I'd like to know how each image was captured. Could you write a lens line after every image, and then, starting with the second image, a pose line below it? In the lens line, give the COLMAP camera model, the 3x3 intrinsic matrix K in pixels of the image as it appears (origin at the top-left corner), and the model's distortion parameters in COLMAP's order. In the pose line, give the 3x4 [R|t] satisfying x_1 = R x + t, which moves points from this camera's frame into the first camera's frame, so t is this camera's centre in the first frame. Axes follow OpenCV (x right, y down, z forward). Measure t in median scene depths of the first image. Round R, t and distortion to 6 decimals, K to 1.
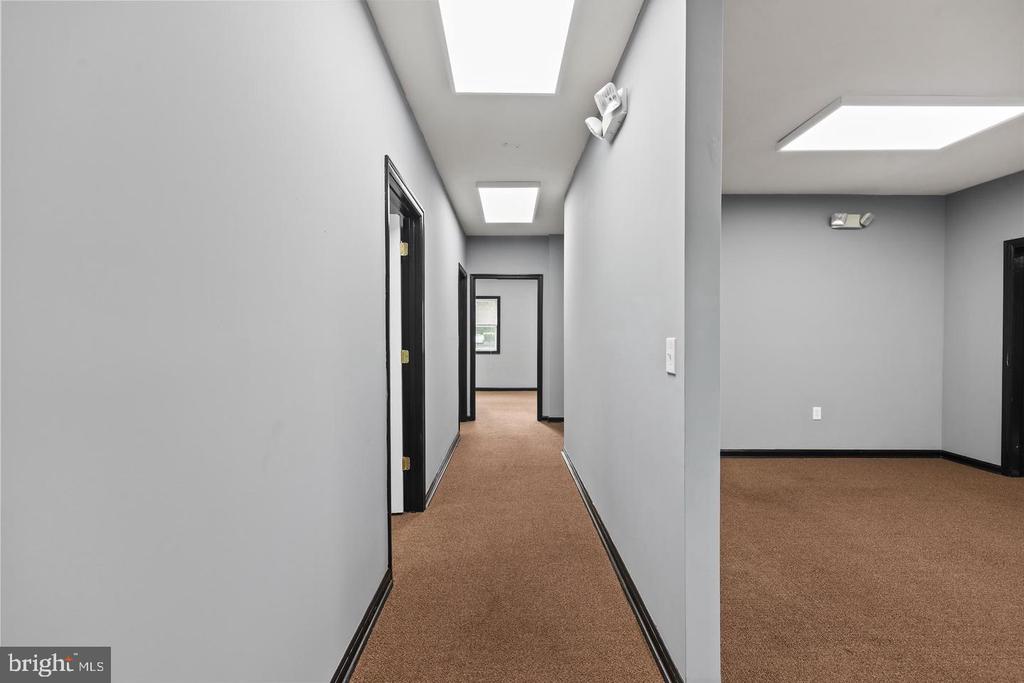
lens RADIAL K [[417.9, 0, 507.6], [0, 417.9, 335.8], [0, 0, 1]] dist [0.007425, -0.001363]
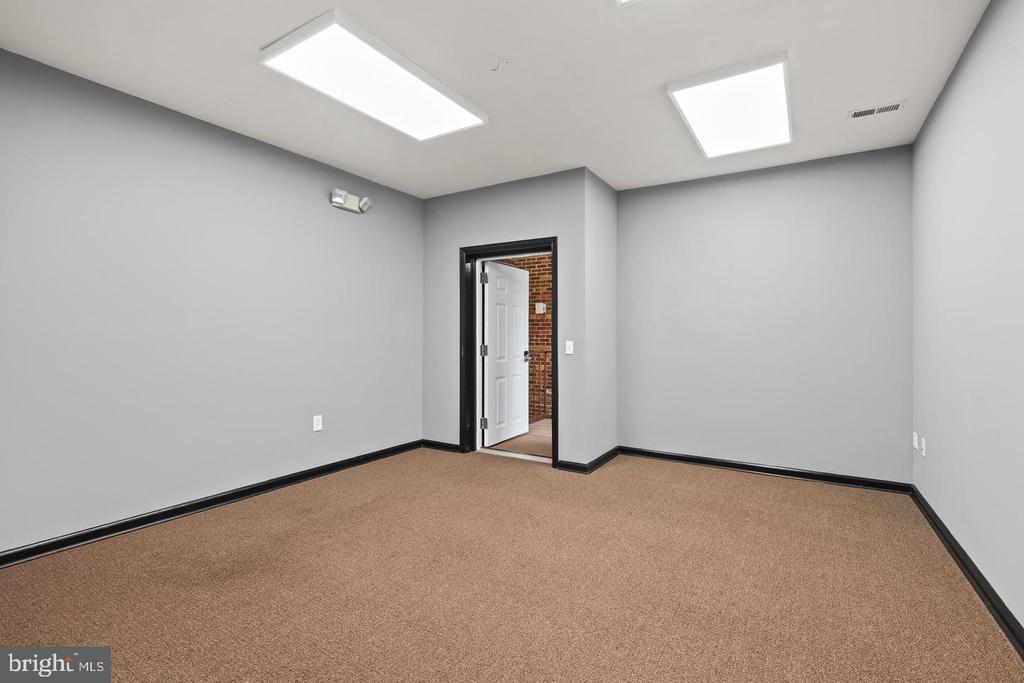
lens RADIAL K [[449.9, 0, 514.8], [0, 449.9, 335.5], [0, 0, 1]] dist [0.002043, 0.000321]
pose [[0.523186, -0.000446, 0.852219, 0.218912], [0.004189, 0.999989, -0.002048, 0.017471], [-0.852209, 0.004641, 0.523182, 0.240503]]
